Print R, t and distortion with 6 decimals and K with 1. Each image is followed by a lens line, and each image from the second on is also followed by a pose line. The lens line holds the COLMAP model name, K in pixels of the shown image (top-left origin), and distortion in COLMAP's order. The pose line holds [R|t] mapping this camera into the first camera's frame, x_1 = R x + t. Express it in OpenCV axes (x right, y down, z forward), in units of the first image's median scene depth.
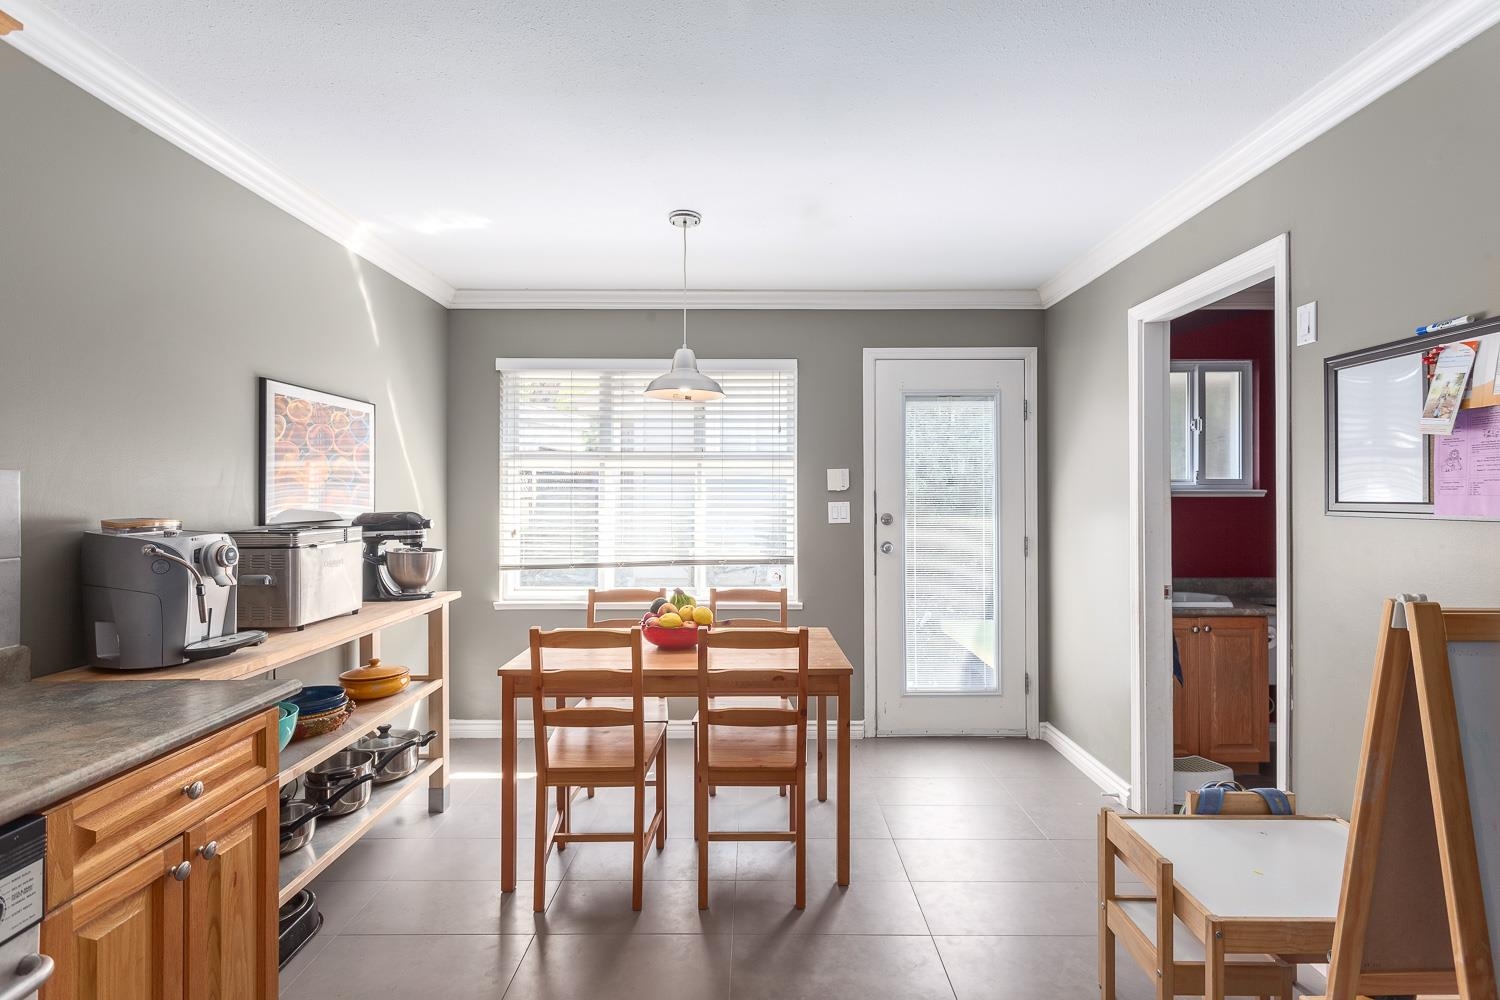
lens RADIAL K [[712.9, 0, 752.6], [0, 712.9, 498.2], [0, 0, 1]] dist [0.001074, 0.000507]
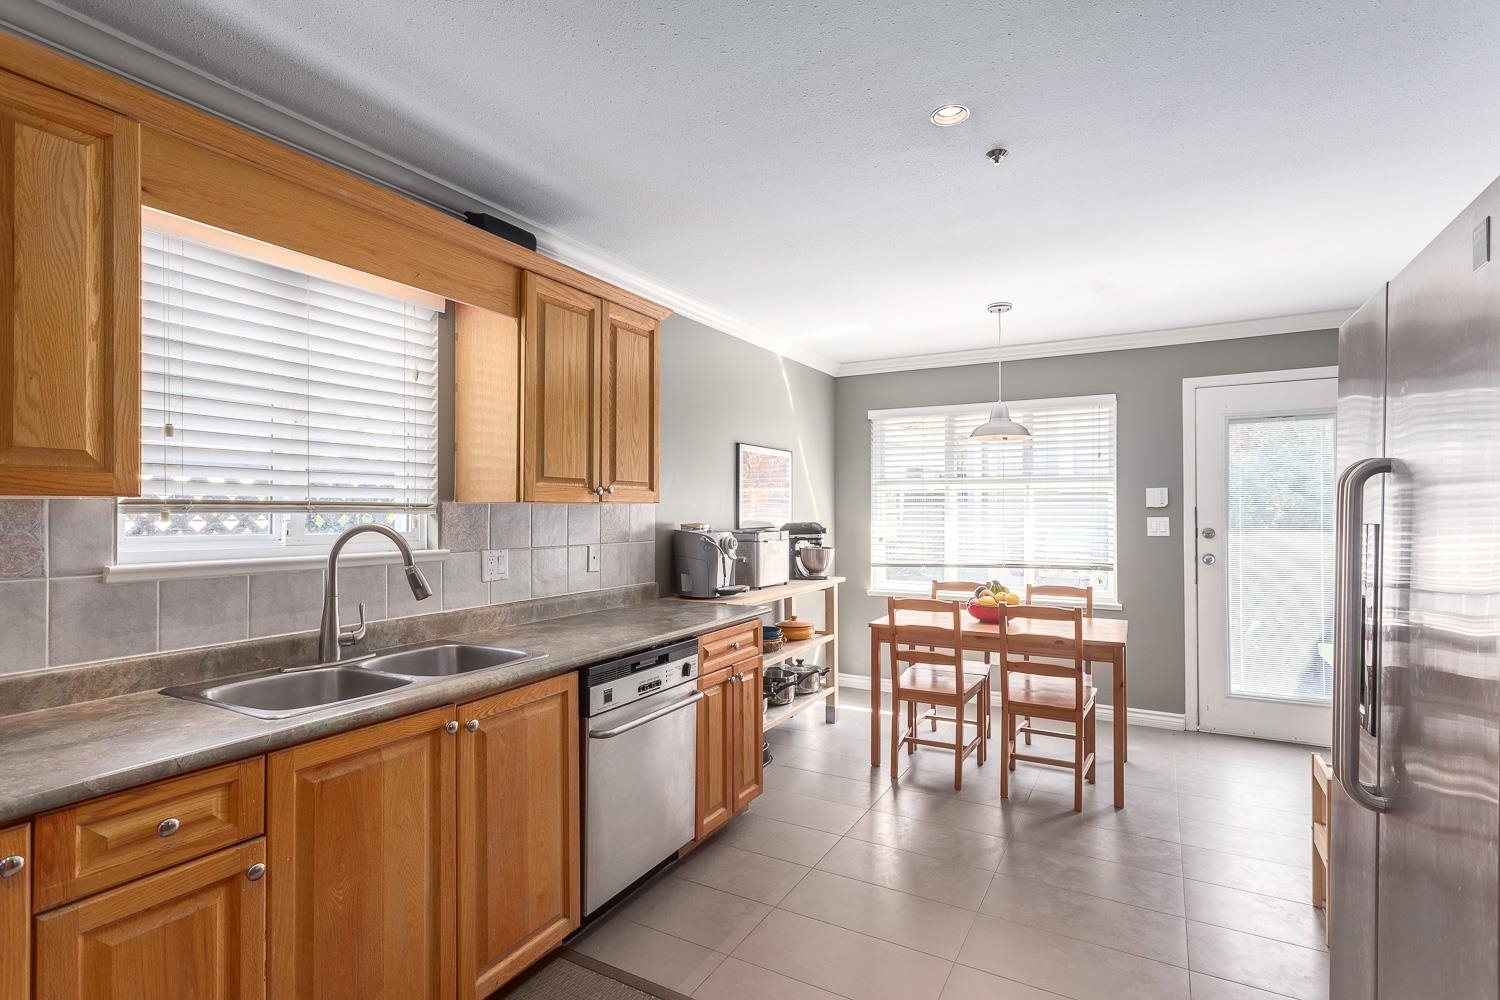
lens RADIAL K [[712.9, 0, 752.6], [0, 712.9, 498.2], [0, 0, 1]] dist [0.001074, 0.000507]
pose [[0.873384, -0.009214, -0.486945, 0.160525], [-0.001544, 0.999764, -0.021686, 0.000806], [0.487029, 0.019692, 0.873164, -0.431452]]
